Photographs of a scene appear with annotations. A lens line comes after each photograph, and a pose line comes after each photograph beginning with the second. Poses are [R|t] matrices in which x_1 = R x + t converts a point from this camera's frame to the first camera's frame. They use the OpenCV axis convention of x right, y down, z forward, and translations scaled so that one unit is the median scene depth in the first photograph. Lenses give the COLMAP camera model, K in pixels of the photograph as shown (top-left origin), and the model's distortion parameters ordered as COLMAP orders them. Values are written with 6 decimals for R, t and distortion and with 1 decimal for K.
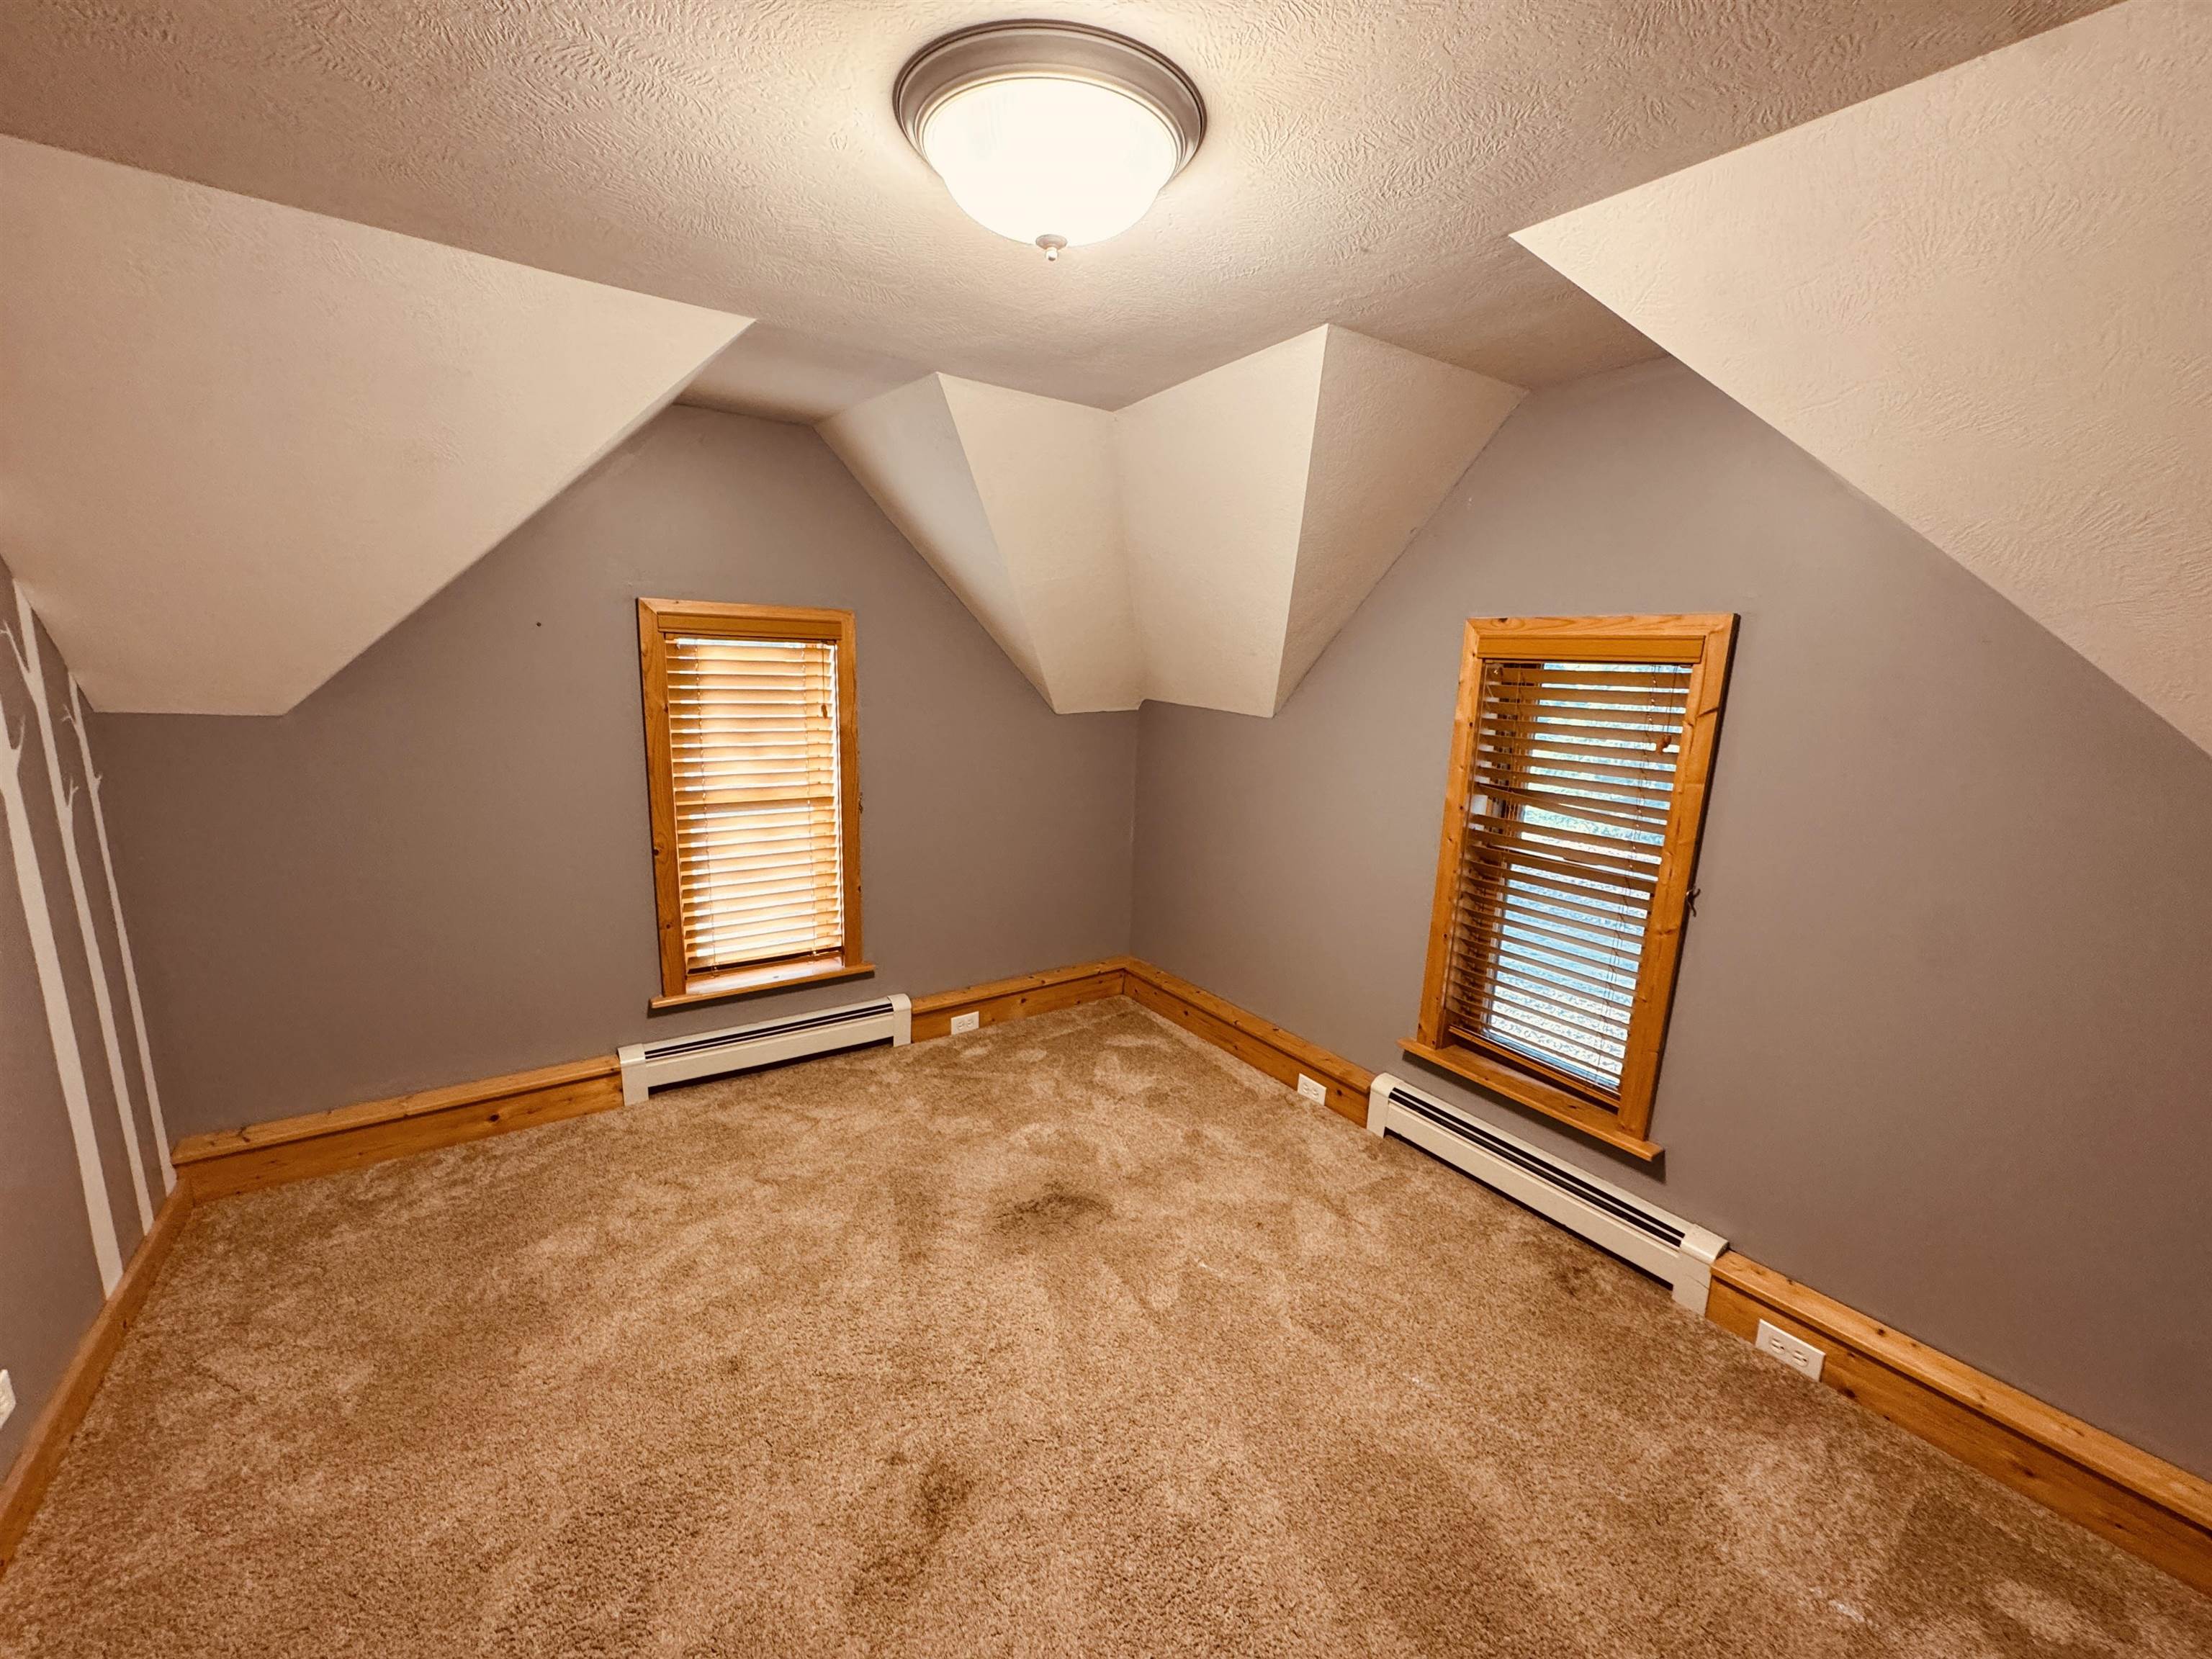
lens RADIAL K [[877.8, 0, 1104.8], [0, 877.8, 834.4], [0, 0, 1]] dist [-0.003934, 0.000516]
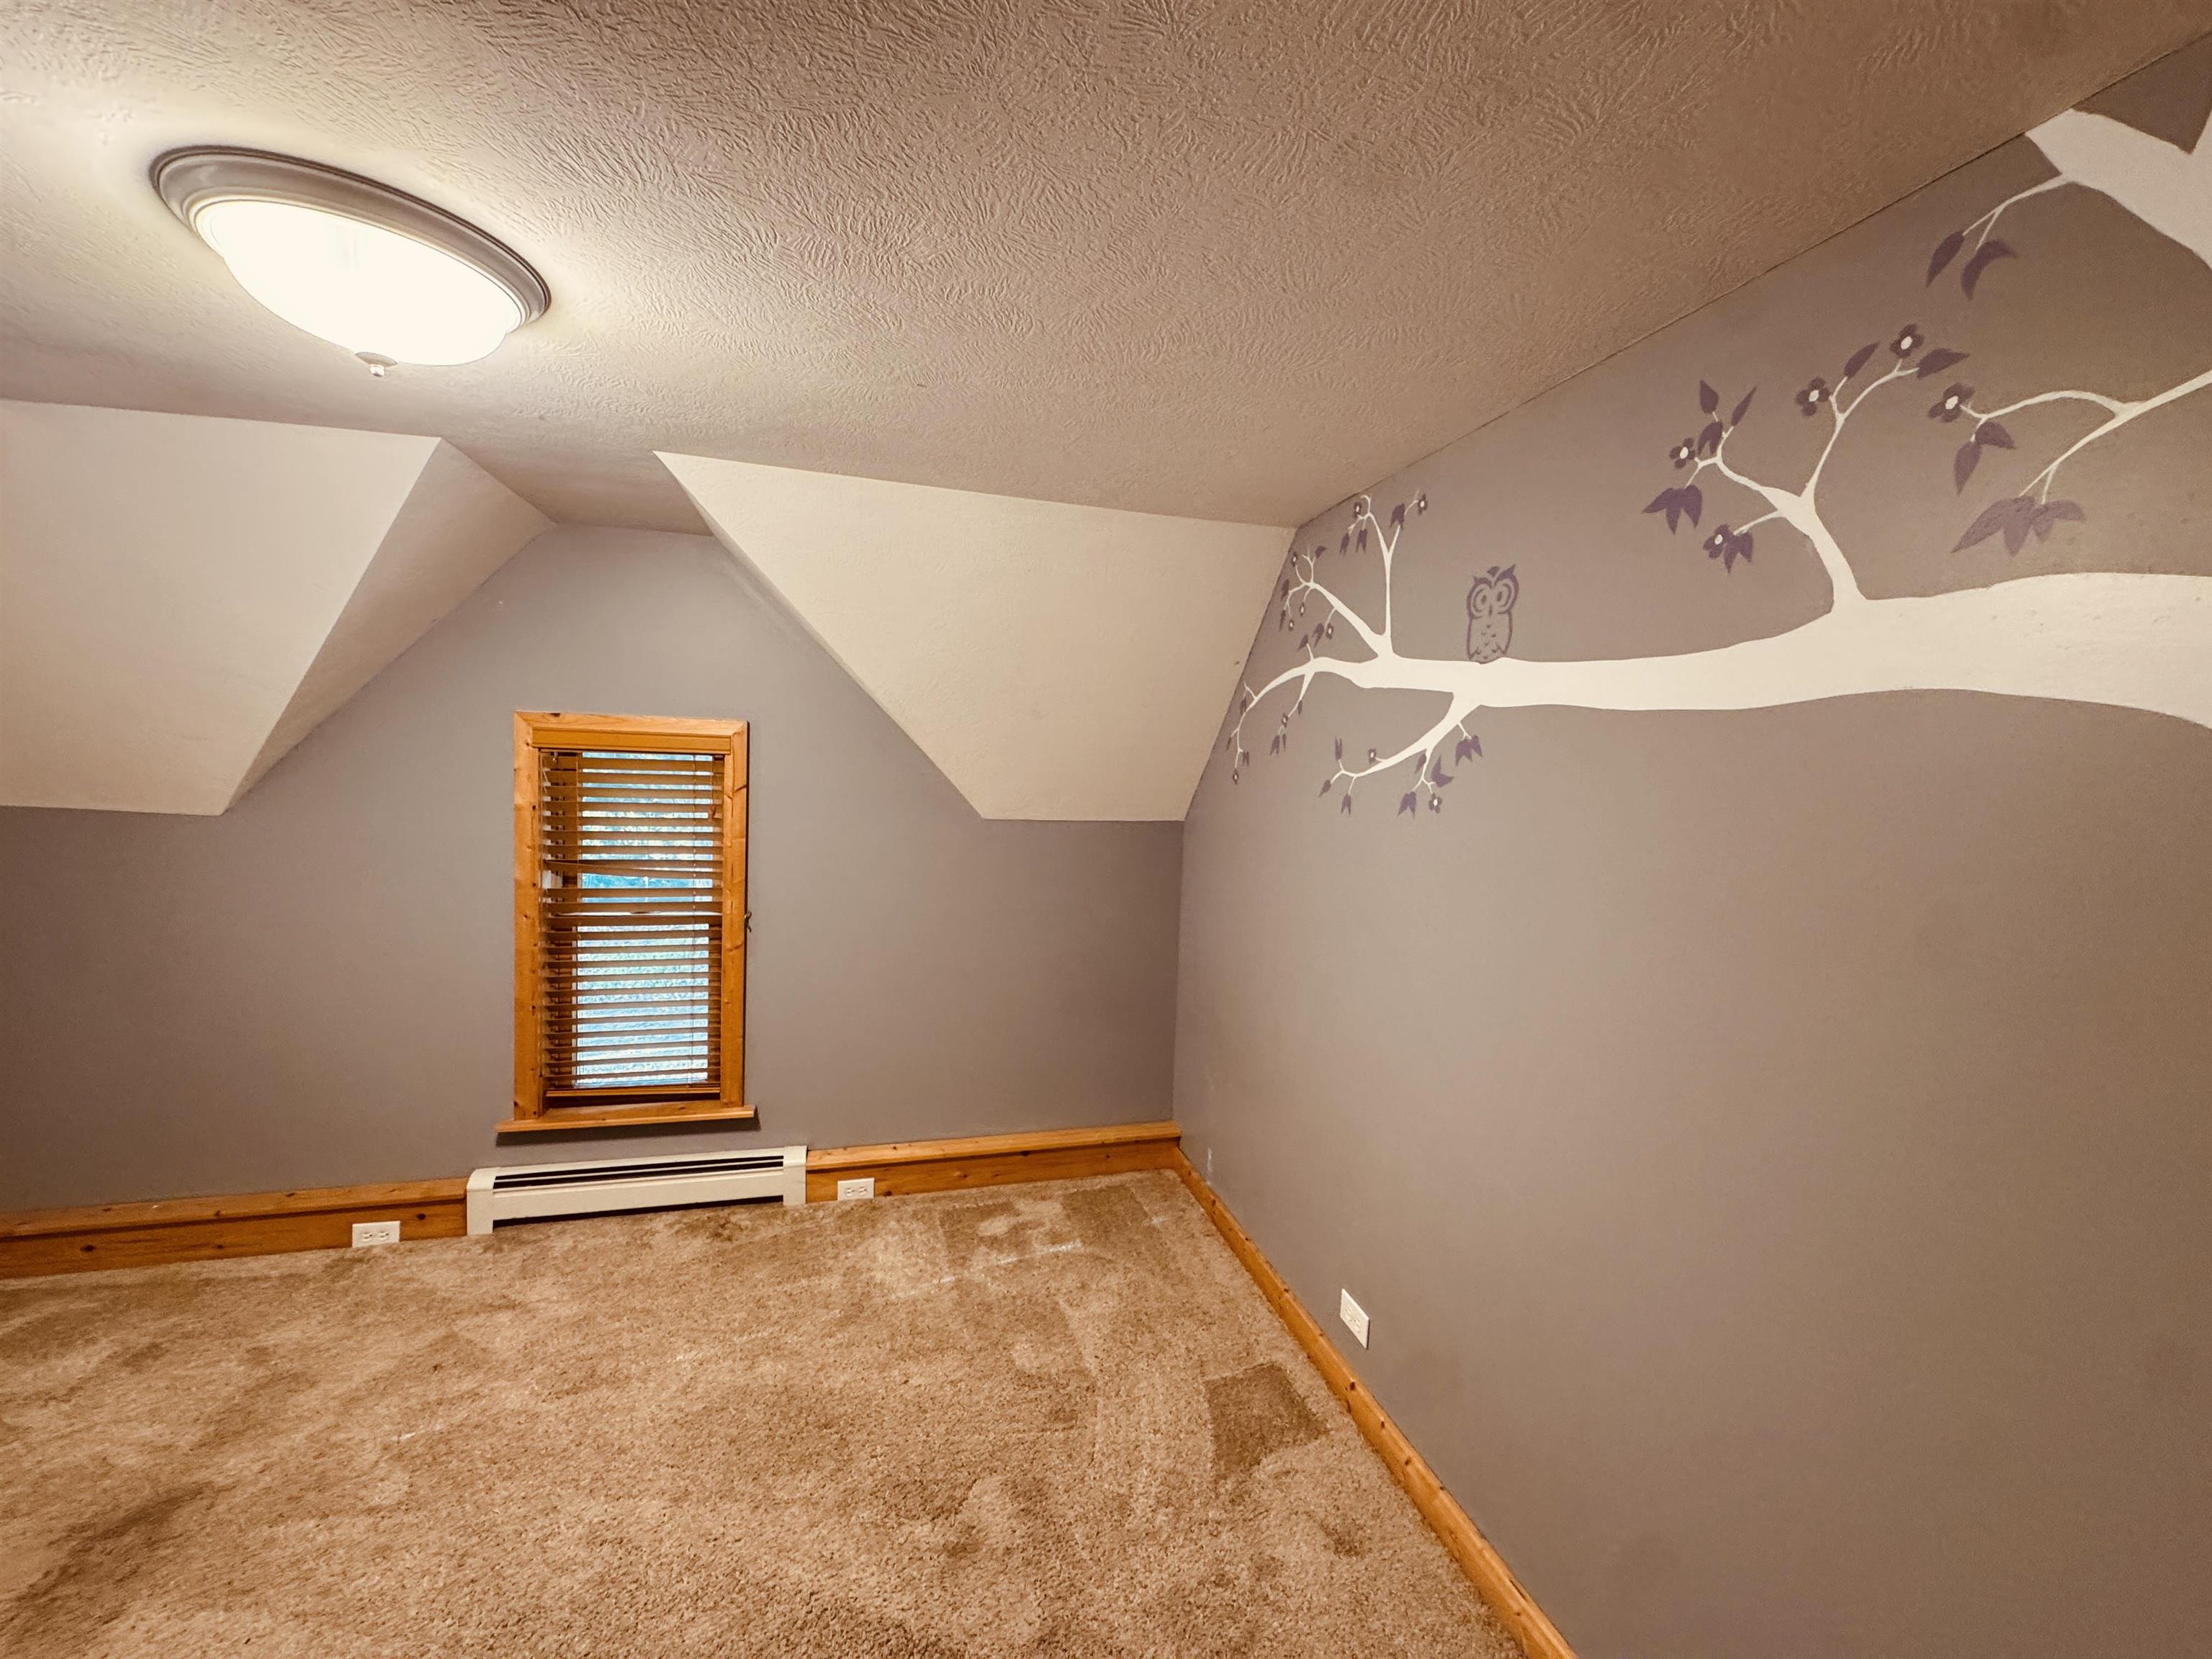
lens RADIAL K [[877.8, 0, 1101.3], [0, 877.8, 829.1], [0, 0, 1]] dist [-0.003934, 0.000516]
pose [[0.328489, -0.083141, 0.940841, -0.380864], [0.162325, 0.986266, 0.030480, -0.017442], [-0.930454, 0.142710, 0.337474, -0.021080]]
